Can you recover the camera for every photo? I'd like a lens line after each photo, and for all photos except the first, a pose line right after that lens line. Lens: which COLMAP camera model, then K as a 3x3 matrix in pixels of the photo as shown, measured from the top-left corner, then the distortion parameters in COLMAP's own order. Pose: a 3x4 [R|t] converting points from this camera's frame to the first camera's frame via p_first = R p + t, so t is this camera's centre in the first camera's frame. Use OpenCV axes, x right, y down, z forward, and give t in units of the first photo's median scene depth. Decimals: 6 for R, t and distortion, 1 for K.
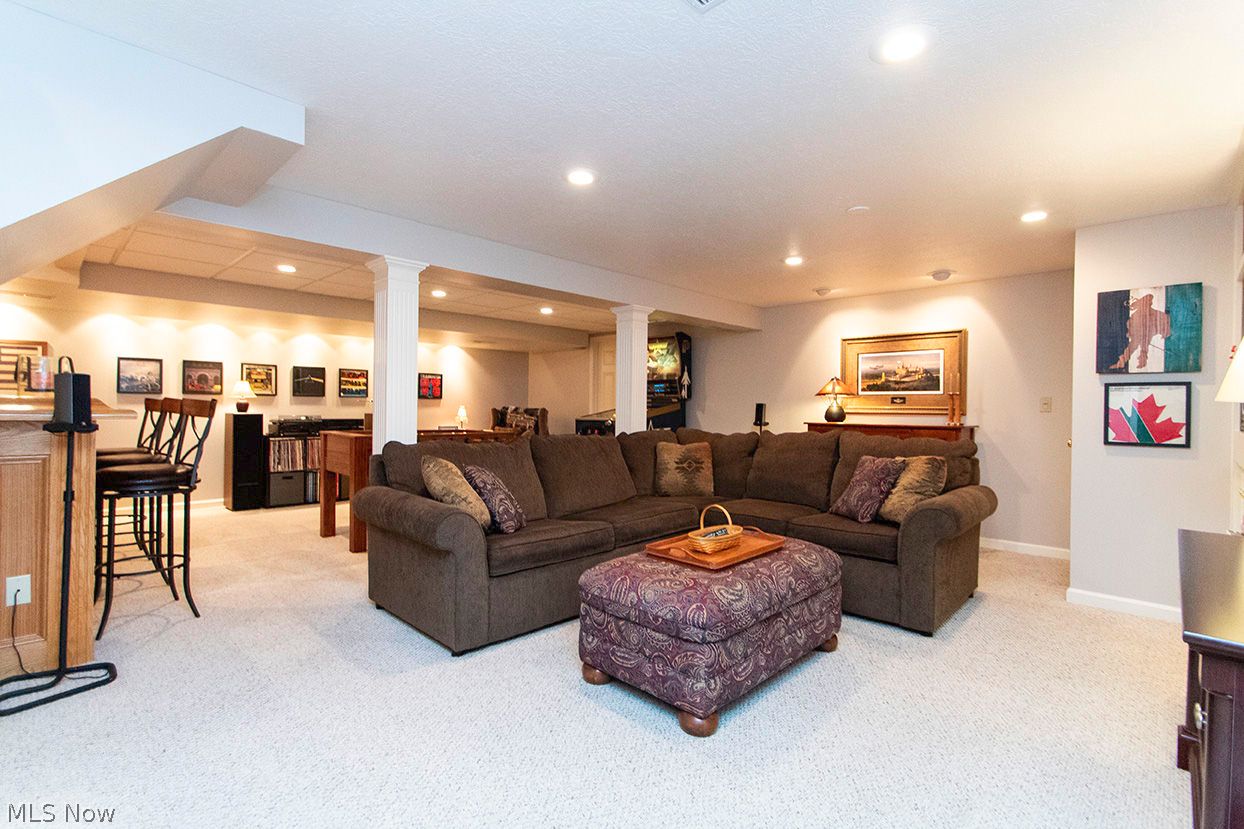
lens RADIAL K [[570.3, 0, 620.5], [0, 570.3, 410.3], [0, 0, 1]] dist [-0.001426, -0.000201]
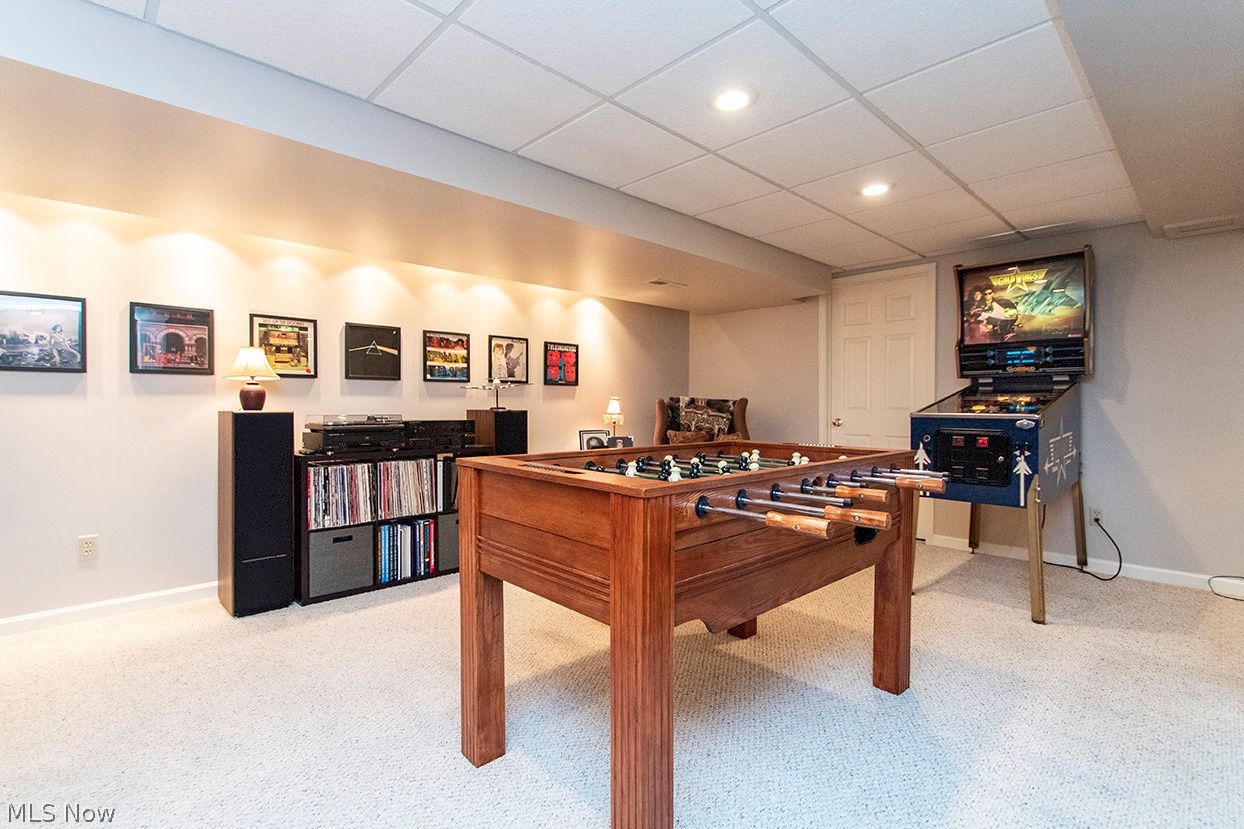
lens RADIAL K [[580.2, 0, 622.6], [0, 580.2, 410.0], [0, 0, 1]] dist [-0.003507, -0.000278]
pose [[0.999415, -0.010168, -0.032642, -0.325244], [0.010350, 0.999932, 0.005431, 0.004618], [0.032585, -0.005766, 0.999452, 0.506908]]
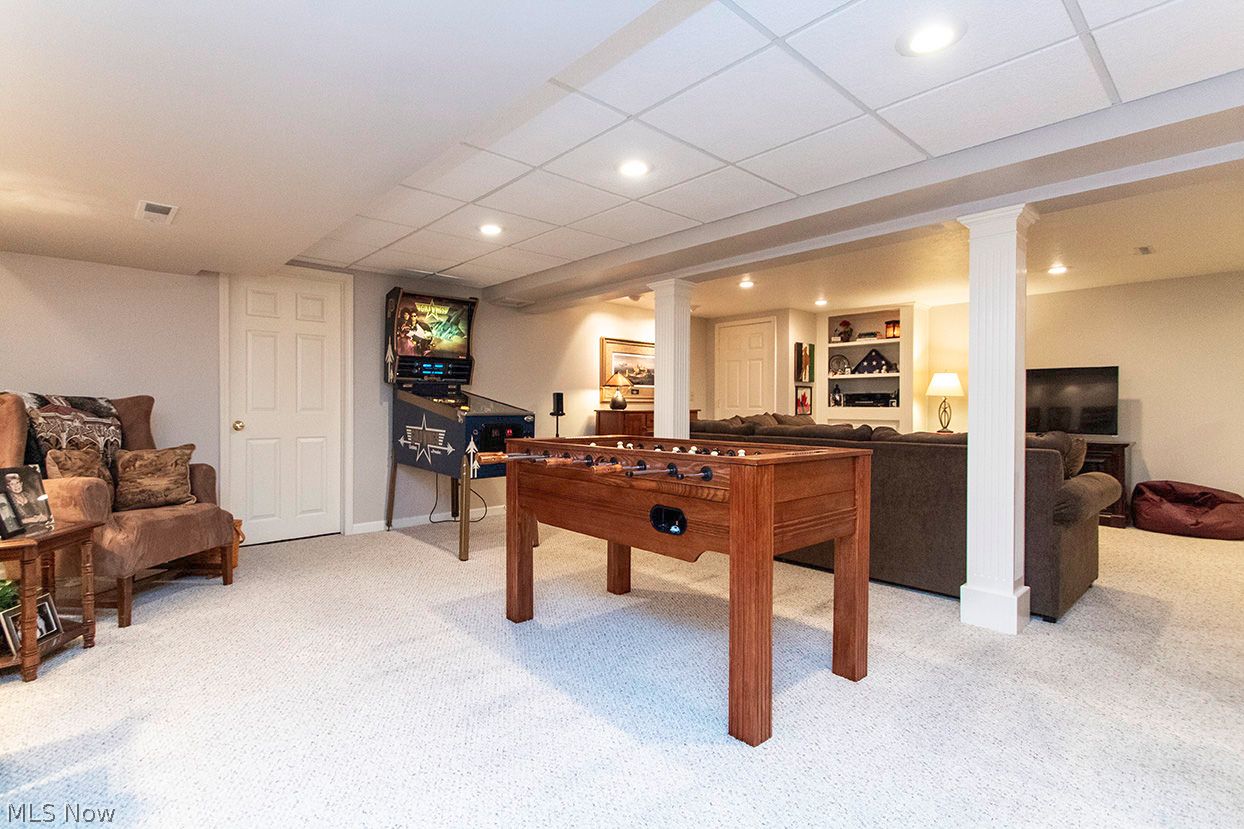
lens RADIAL K [[579.8, 0, 591.1], [0, 579.8, 407.1], [0, 0, 1]] dist [-0.001307, -0.000756]
pose [[0.084110, -0.013829, 0.996360, -0.712053], [0.003141, 0.999902, 0.013613, -0.001267], [-0.996452, 0.001984, 0.084145, 0.847157]]
